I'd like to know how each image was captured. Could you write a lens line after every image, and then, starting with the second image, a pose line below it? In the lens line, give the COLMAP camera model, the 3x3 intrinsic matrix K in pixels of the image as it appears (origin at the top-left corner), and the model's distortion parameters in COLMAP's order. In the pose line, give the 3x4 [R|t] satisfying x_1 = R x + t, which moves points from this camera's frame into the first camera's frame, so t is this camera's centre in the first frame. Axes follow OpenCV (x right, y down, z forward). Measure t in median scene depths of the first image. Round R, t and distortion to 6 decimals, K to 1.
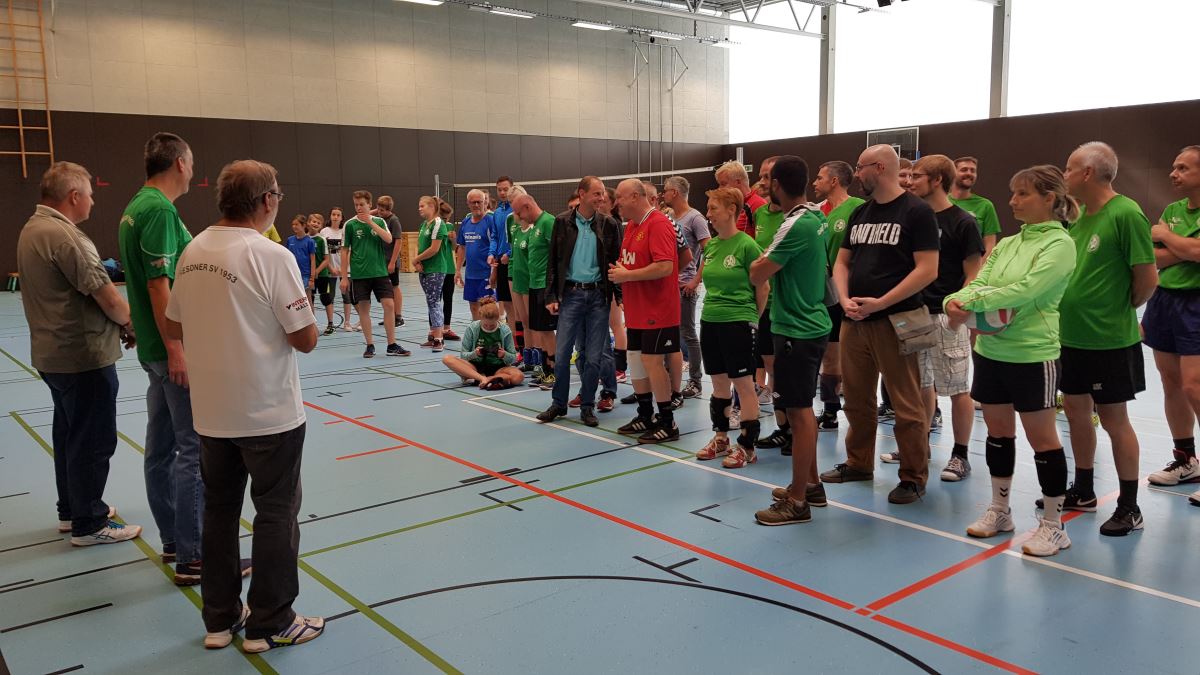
lens RADIAL K [[936.9, 0, 580.8], [0, 936.9, 337.5], [0, 0, 1]] dist [0.048687, -0.099649]
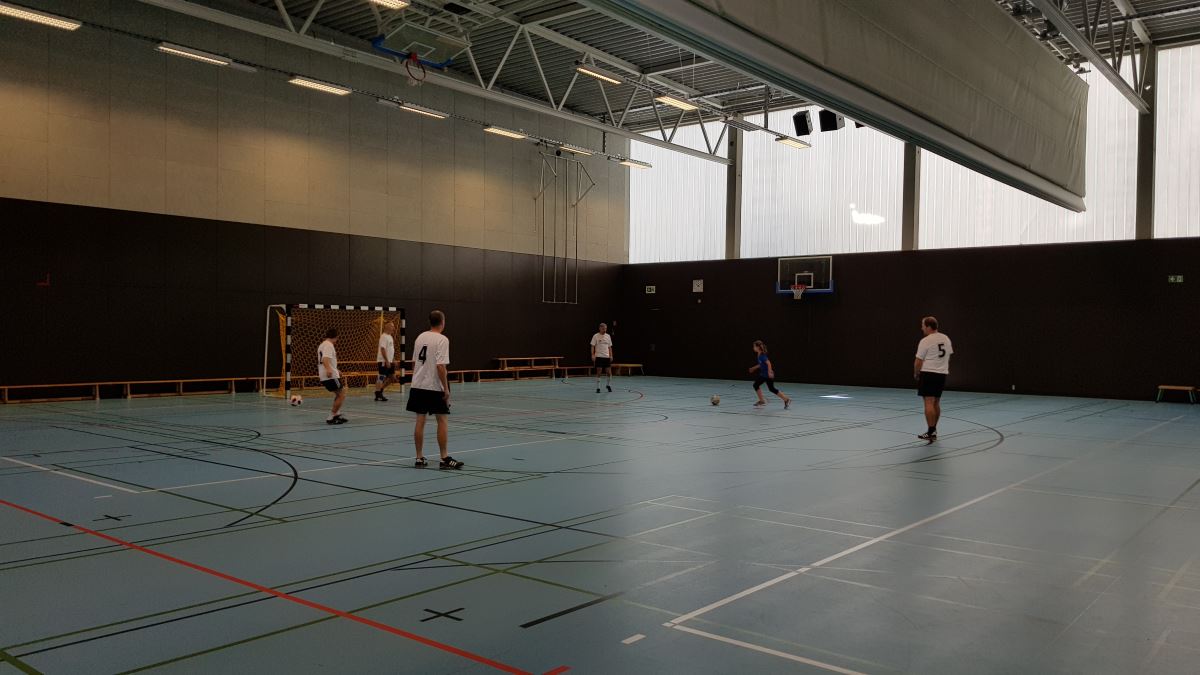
lens RADIAL K [[943.1, 0, 619.3], [0, 943.1, 347.0], [0, 0, 1]] dist [0.064322, -0.135568]
pose [[0.975129, 0.026464, 0.220052, -0.086293], [-0.001189, 0.993456, -0.114208, -0.013850], [-0.221634, 0.111106, 0.968780, 0.097445]]
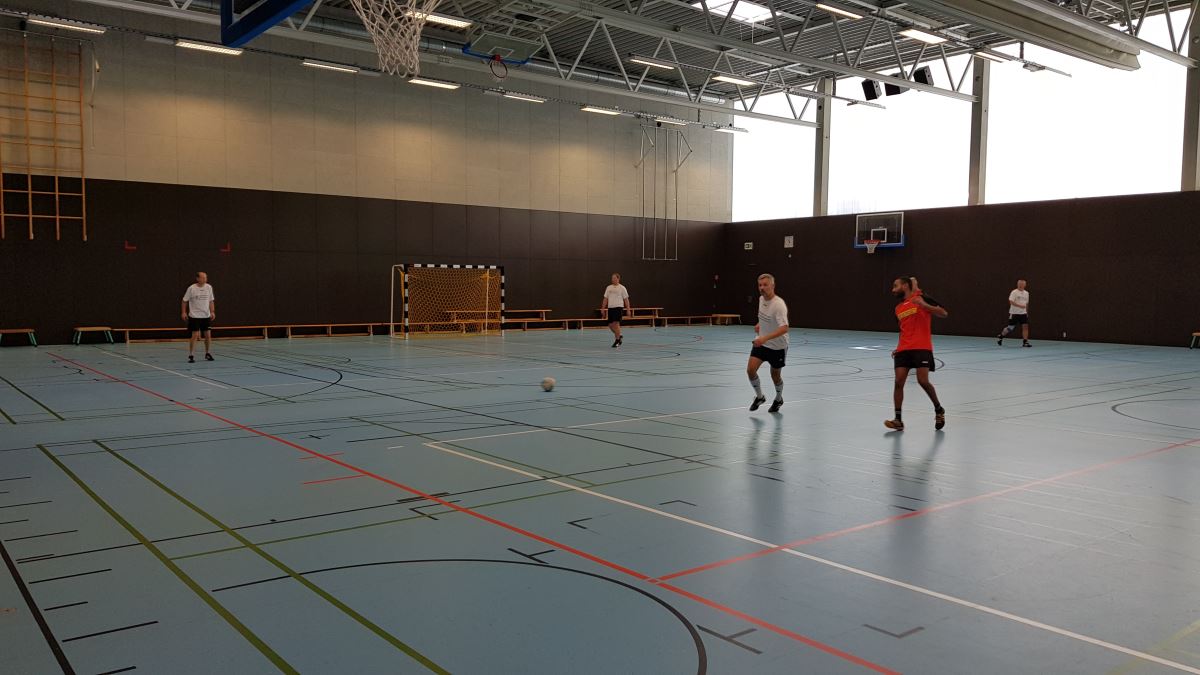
lens RADIAL K [[937.9, 0, 611.5], [0, 937.9, 344.6], [0, 0, 1]] dist [0.077991, -0.166020]
pose [[0.999717, 0.023411, 0.004267, 0.029434], [-0.023075, 0.997510, -0.066648, 0.004781], [-0.005817, 0.066531, 0.997767, -0.053724]]
